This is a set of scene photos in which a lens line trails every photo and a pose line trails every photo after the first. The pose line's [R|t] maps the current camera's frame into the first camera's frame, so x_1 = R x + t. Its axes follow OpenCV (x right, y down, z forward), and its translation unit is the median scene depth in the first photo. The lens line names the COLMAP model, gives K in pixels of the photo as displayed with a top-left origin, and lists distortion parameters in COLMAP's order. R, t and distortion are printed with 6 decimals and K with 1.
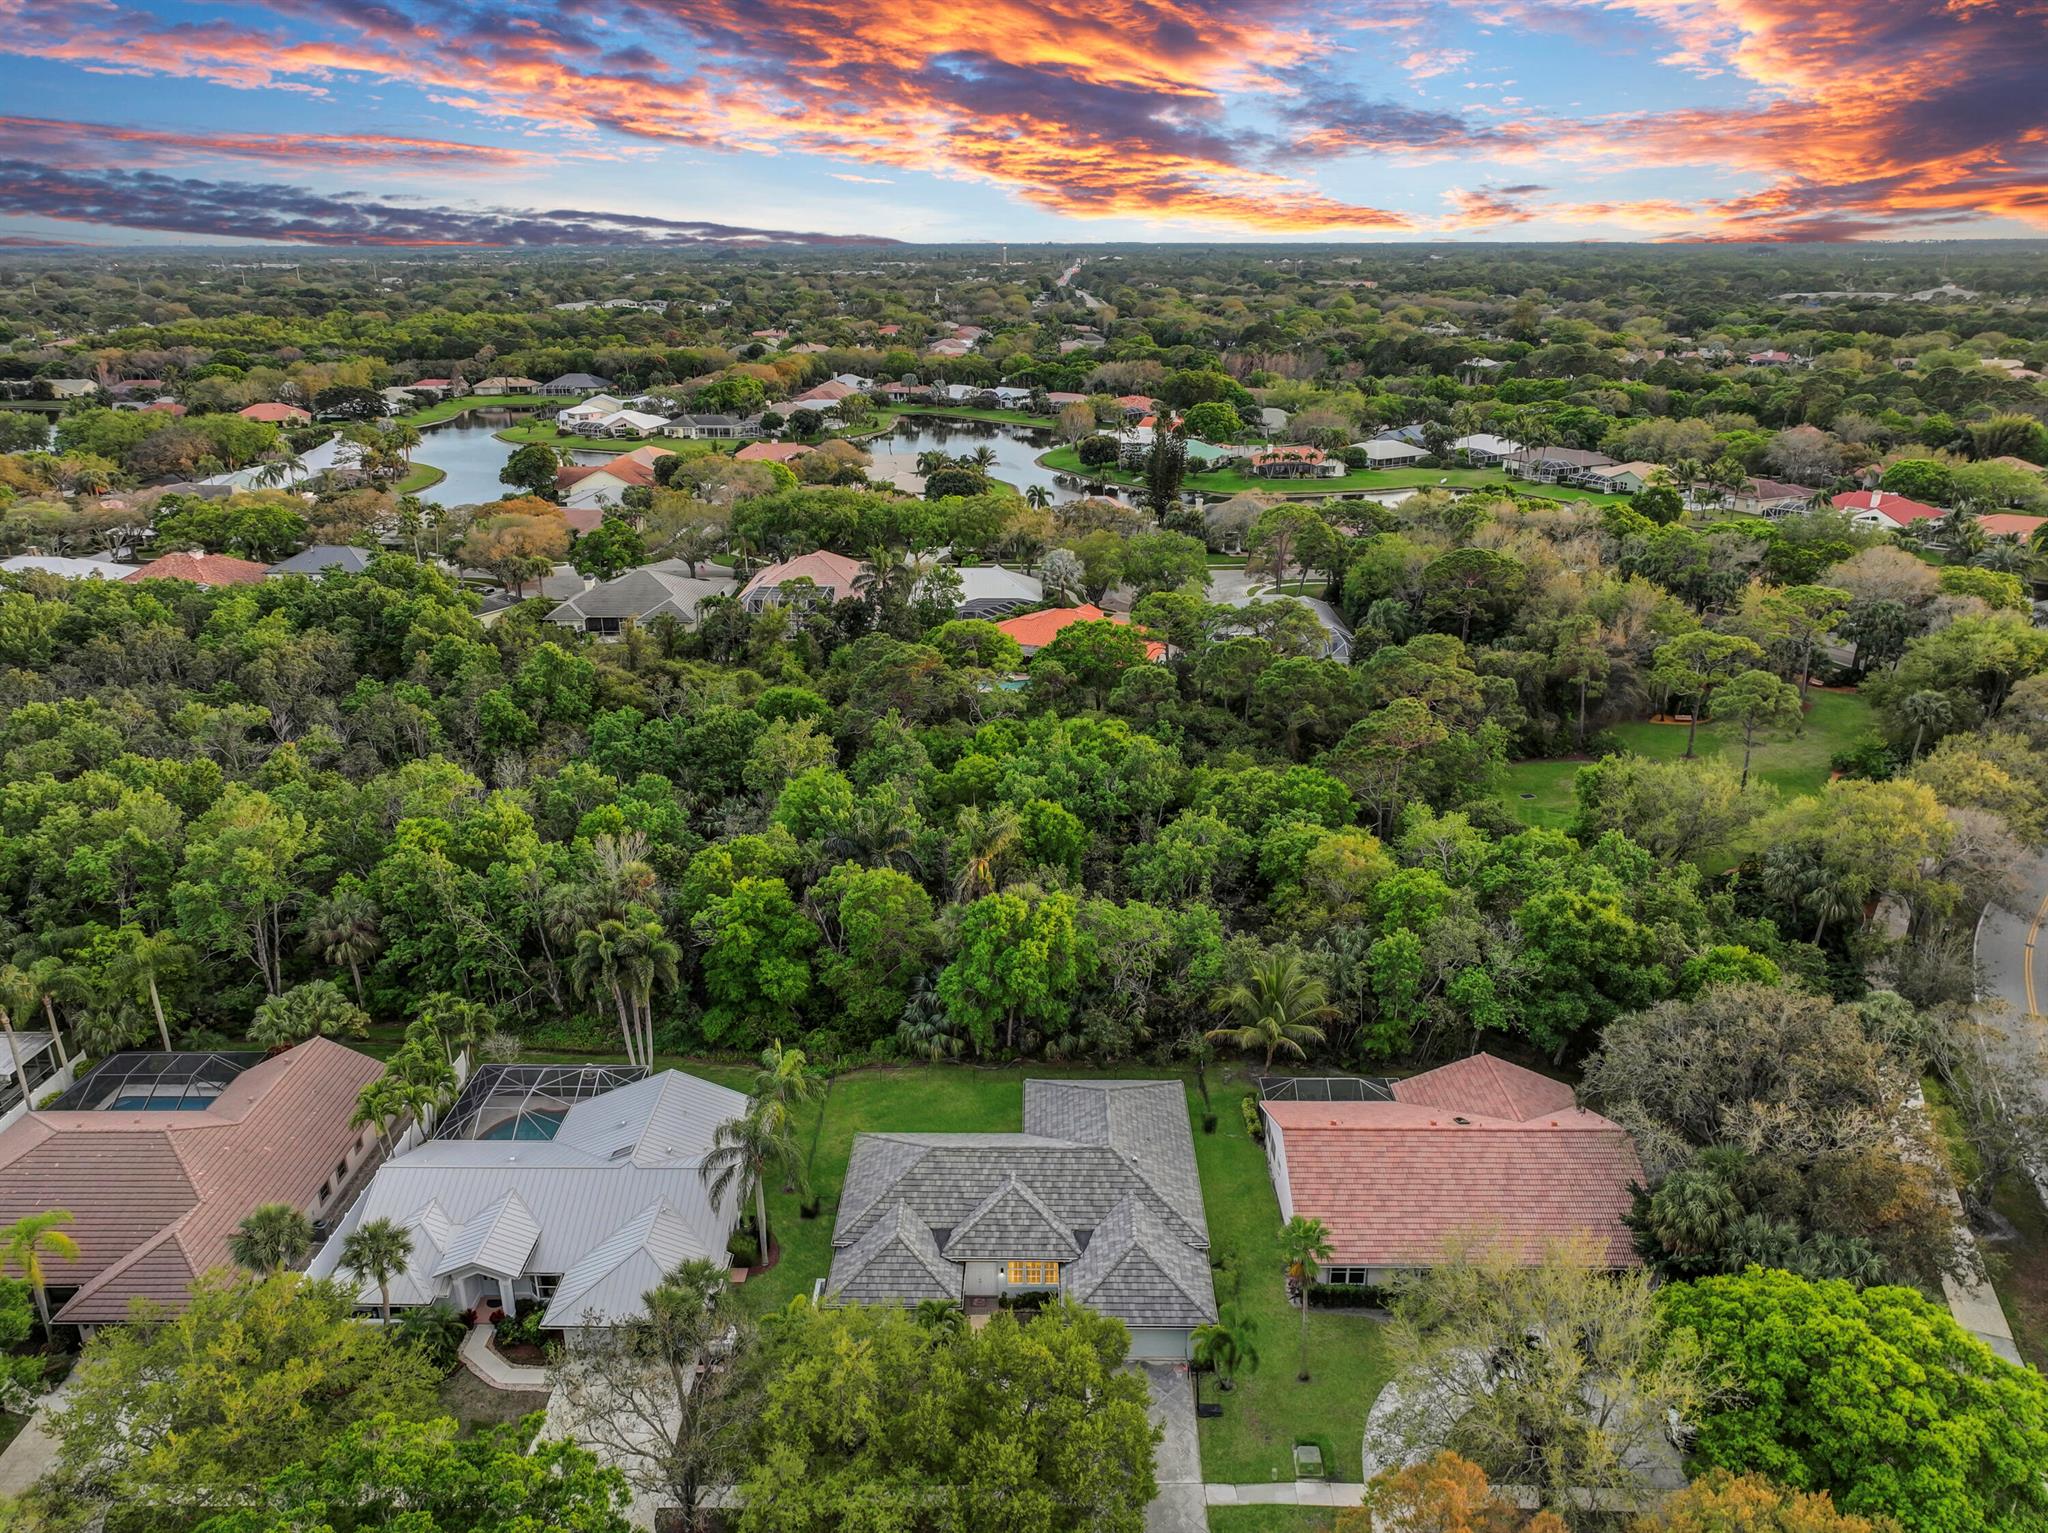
lens RADIAL K [[1450.4, 0, 1024.0], [0, 1450.4, 766.5], [0, 0, 1]] dist [0.007577, -0.004891]
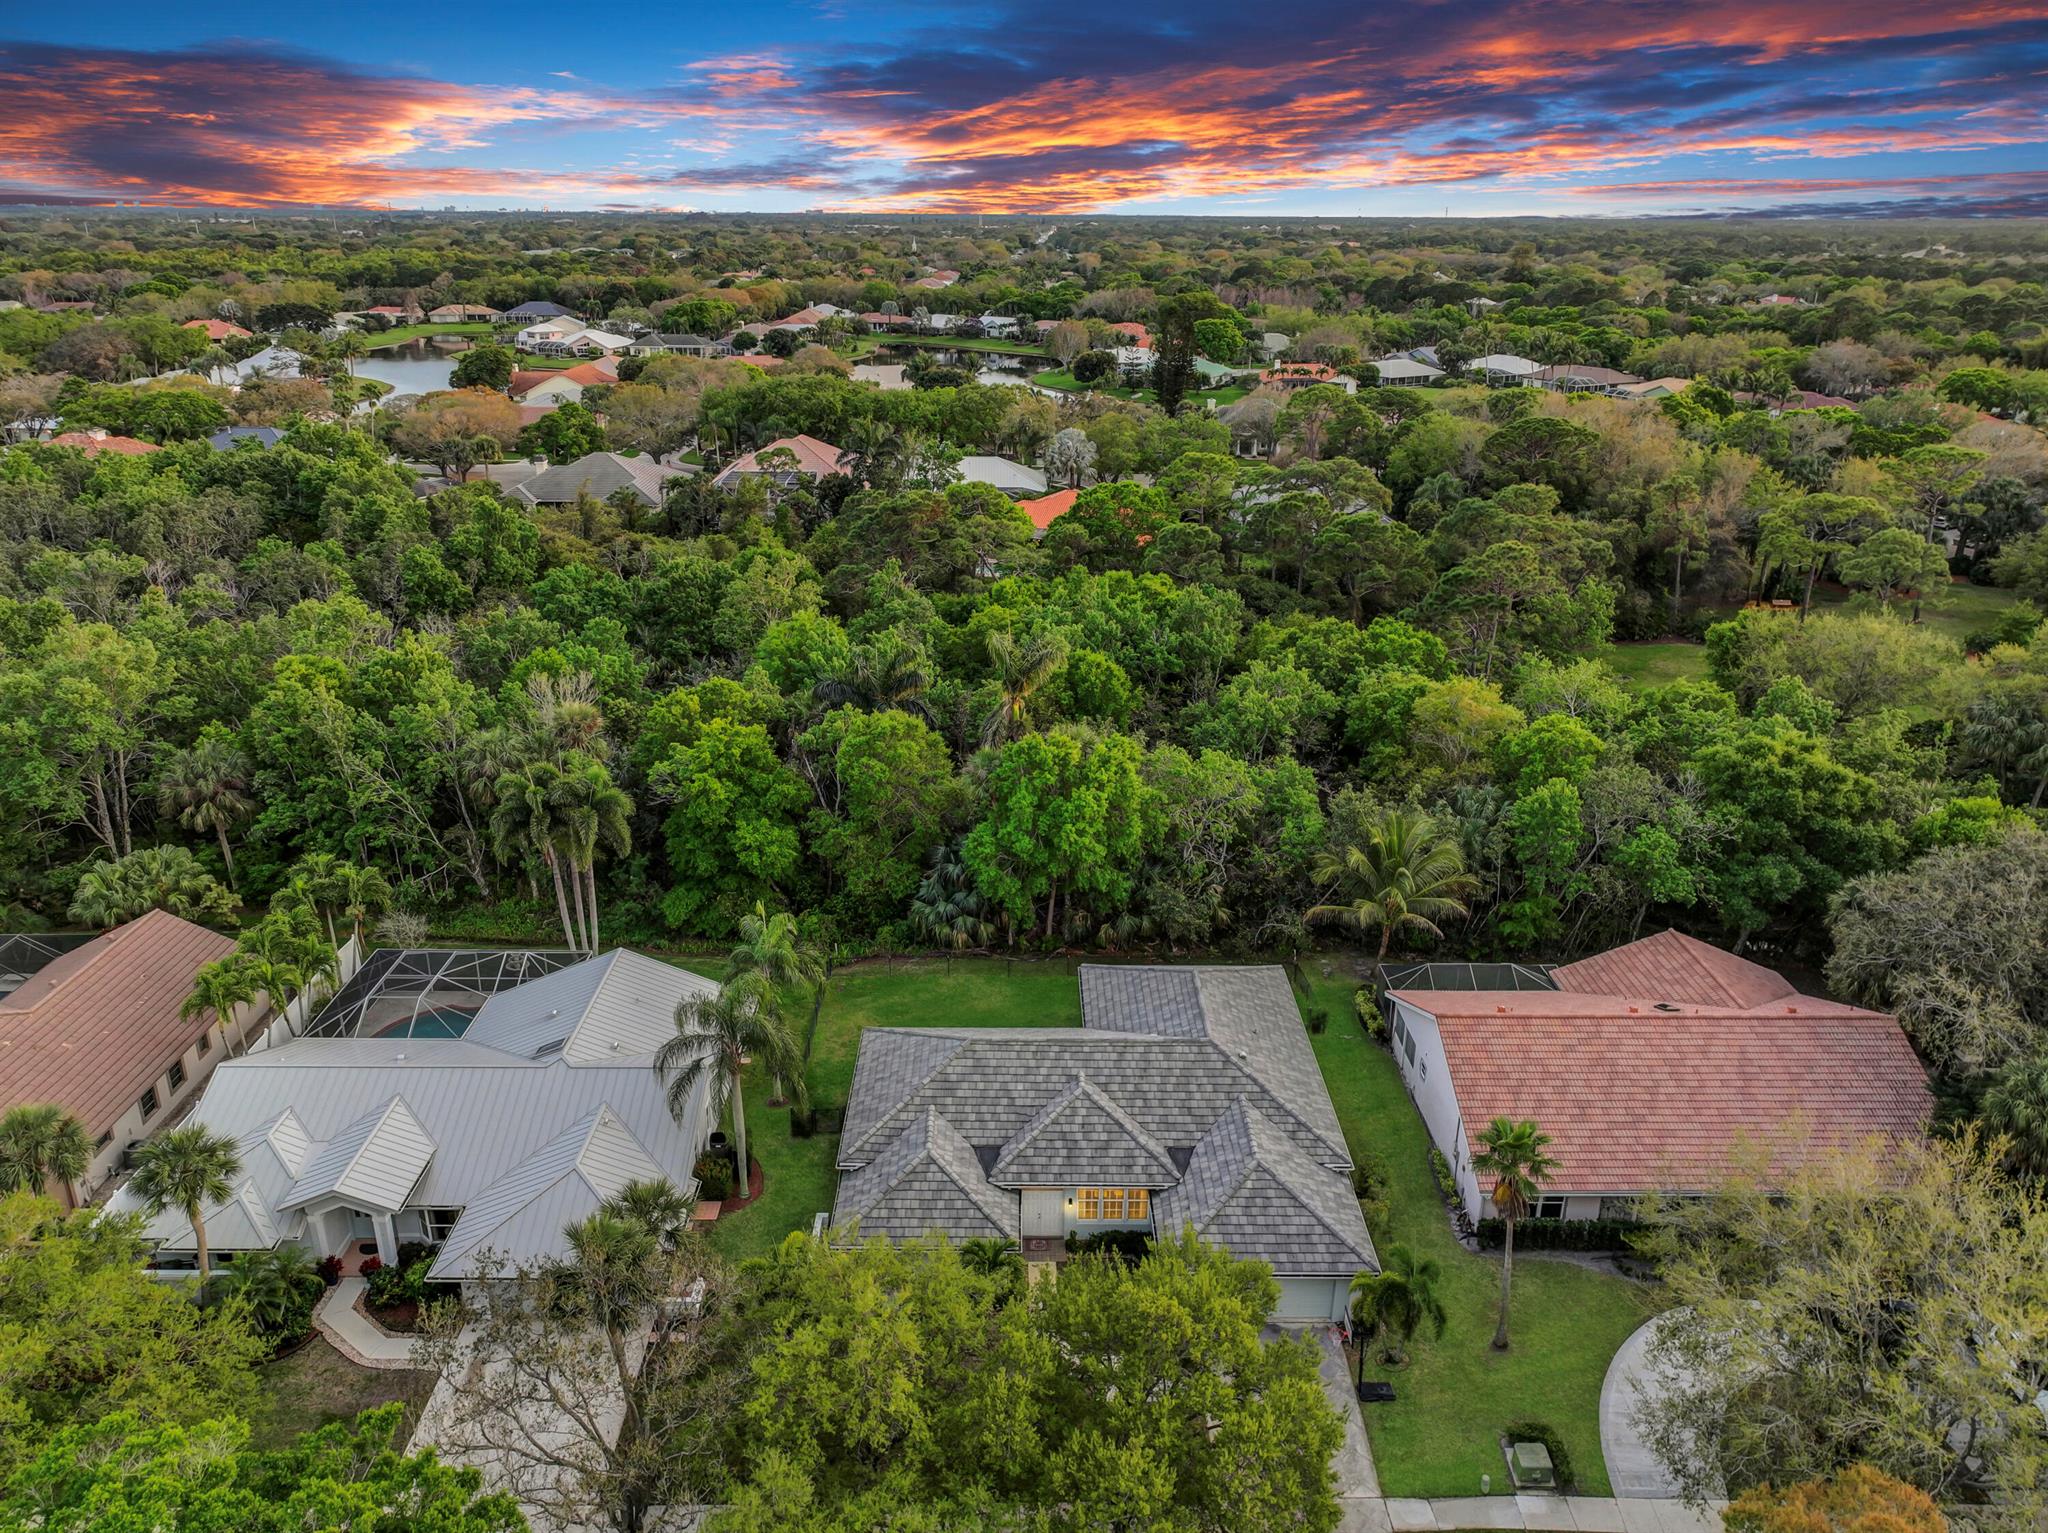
lens RADIAL K [[1447.8, 0, 1024.0], [0, 1447.8, 766.5], [0, 0, 1]] dist [0.004693, 0.005785]
pose [[0.999807, 0.003157, 0.019416, -0.042450], [-0.003492, 0.999845, 0.017259, 0.092090], [-0.019358, -0.017324, 0.999663, 0.219269]]
